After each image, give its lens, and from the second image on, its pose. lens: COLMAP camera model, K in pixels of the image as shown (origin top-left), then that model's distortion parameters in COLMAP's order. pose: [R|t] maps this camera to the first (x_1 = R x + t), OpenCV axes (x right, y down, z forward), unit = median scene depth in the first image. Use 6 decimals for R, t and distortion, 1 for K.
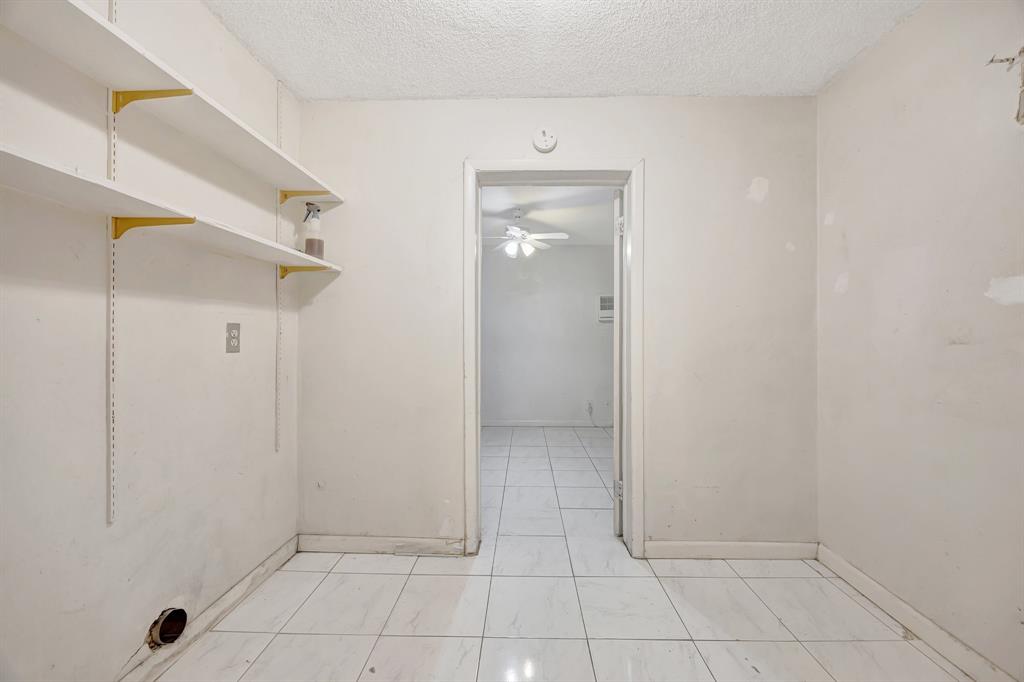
lens RADIAL K [[398.4, 0, 512.0], [0, 398.4, 341.0], [0, 0, 1]] dist [-0.000290, -0.000079]
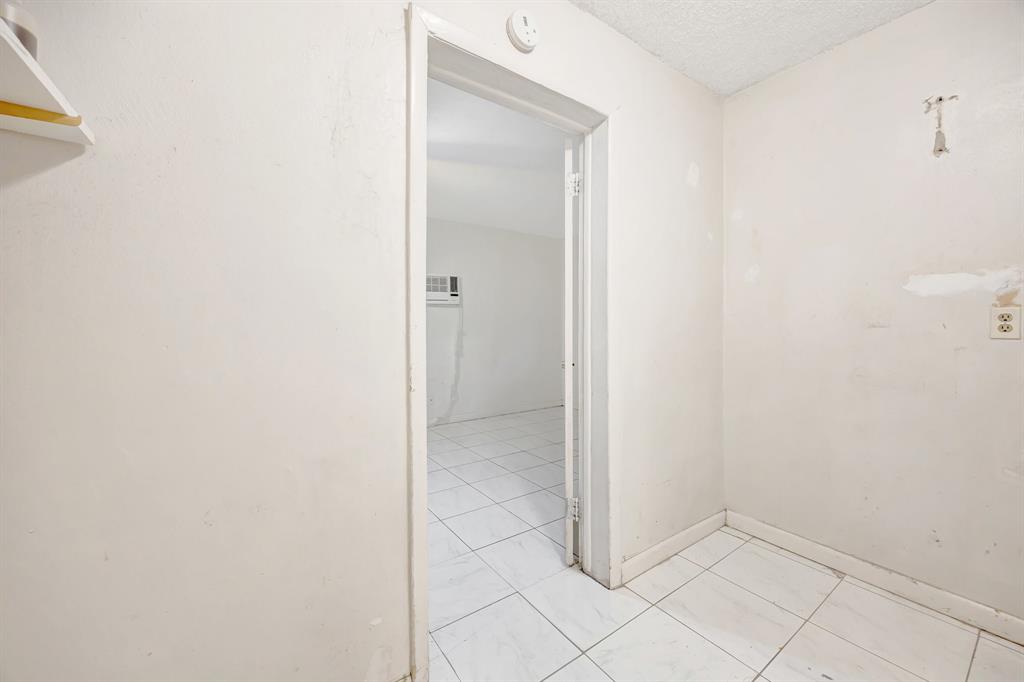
lens RADIAL K [[398.8, 0, 513.9], [0, 398.8, 330.0], [0, 0, 1]] dist [-0.001396, -0.000326]
pose [[0.796135, -0.006143, 0.605087, -0.360755], [0.003894, 0.999980, 0.005029, 0.003972], [-0.605106, -0.001648, 0.796143, 0.482068]]
